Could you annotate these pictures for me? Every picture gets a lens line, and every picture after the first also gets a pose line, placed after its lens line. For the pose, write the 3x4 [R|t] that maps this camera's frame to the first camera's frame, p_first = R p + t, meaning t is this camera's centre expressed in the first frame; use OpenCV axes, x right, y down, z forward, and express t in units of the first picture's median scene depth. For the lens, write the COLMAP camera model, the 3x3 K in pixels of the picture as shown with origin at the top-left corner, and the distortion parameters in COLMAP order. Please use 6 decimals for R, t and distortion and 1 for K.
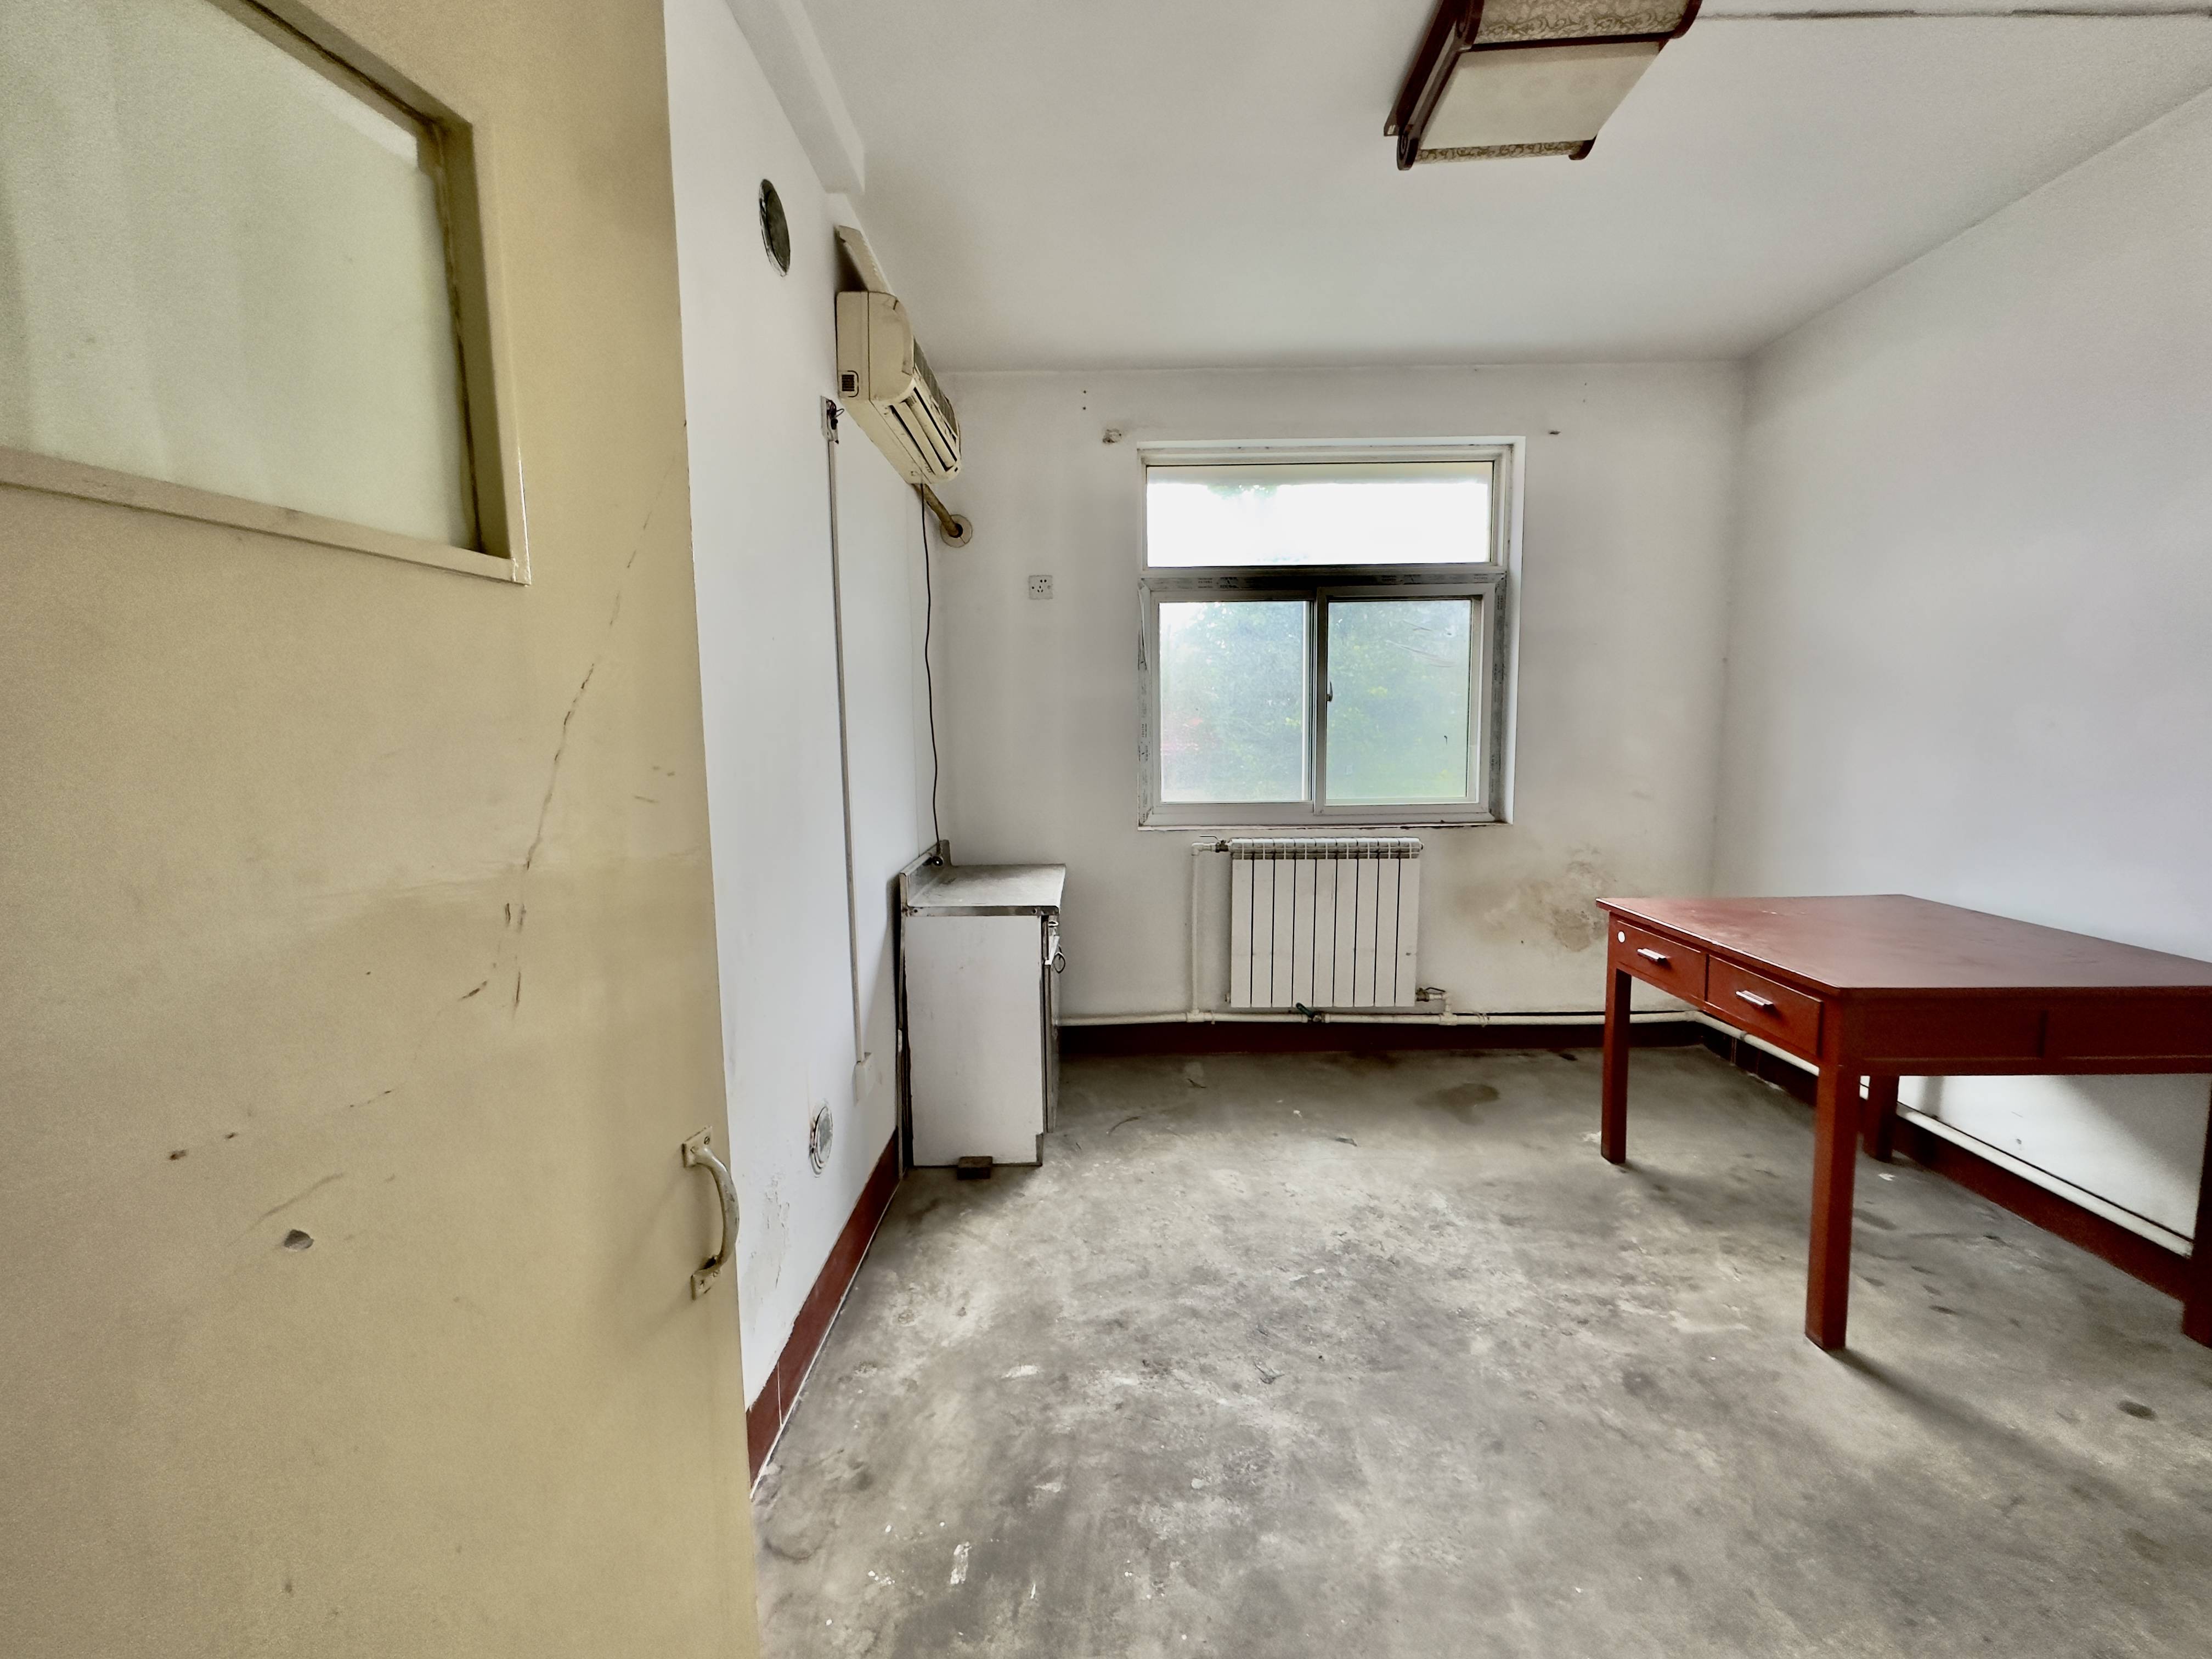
lens RADIAL K [[883.7, 0, 1102.1], [0, 883.7, 833.3], [0, 0, 1]] dist [0.001114, 0.000097]
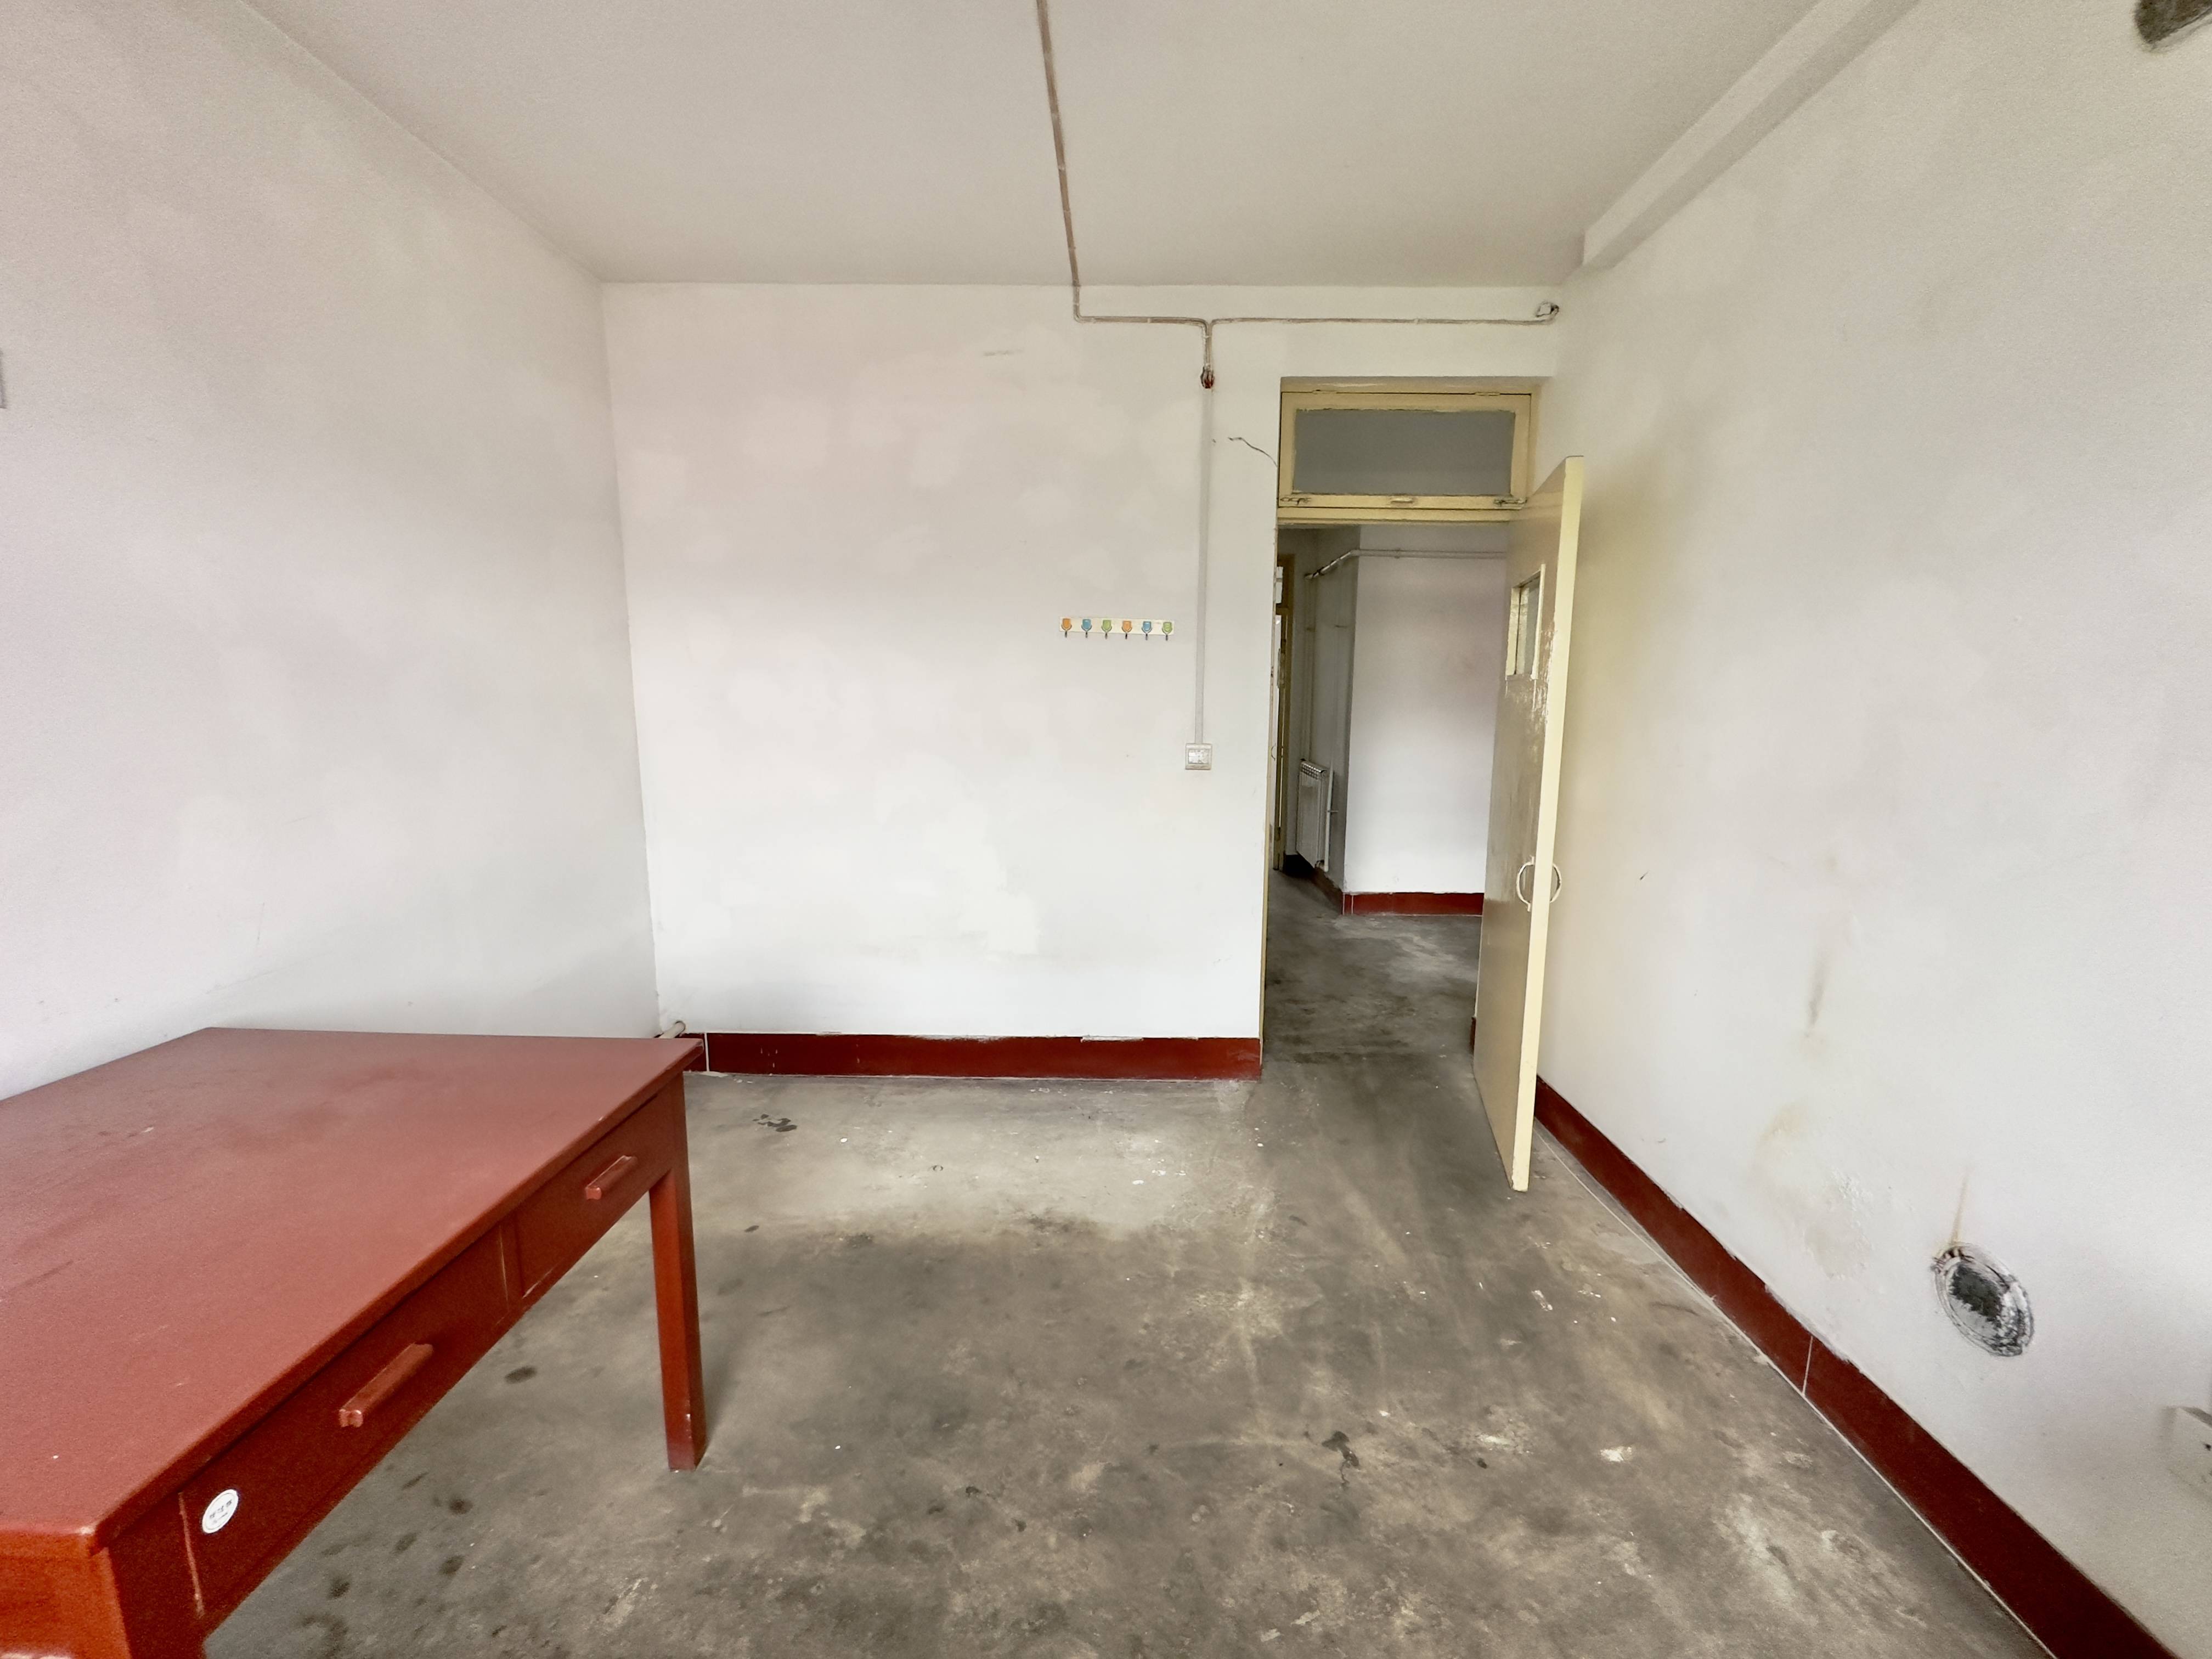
lens RADIAL K [[883.7, 0, 1108.4], [0, 883.7, 832.2], [0, 0, 1]] dist [0.001114, 0.000097]
pose [[-0.999916, 0.008097, 0.010082, 0.404554], [0.010504, 0.963330, 0.268114, -0.235597], [-0.007542, 0.268197, -0.963335, 1.682093]]
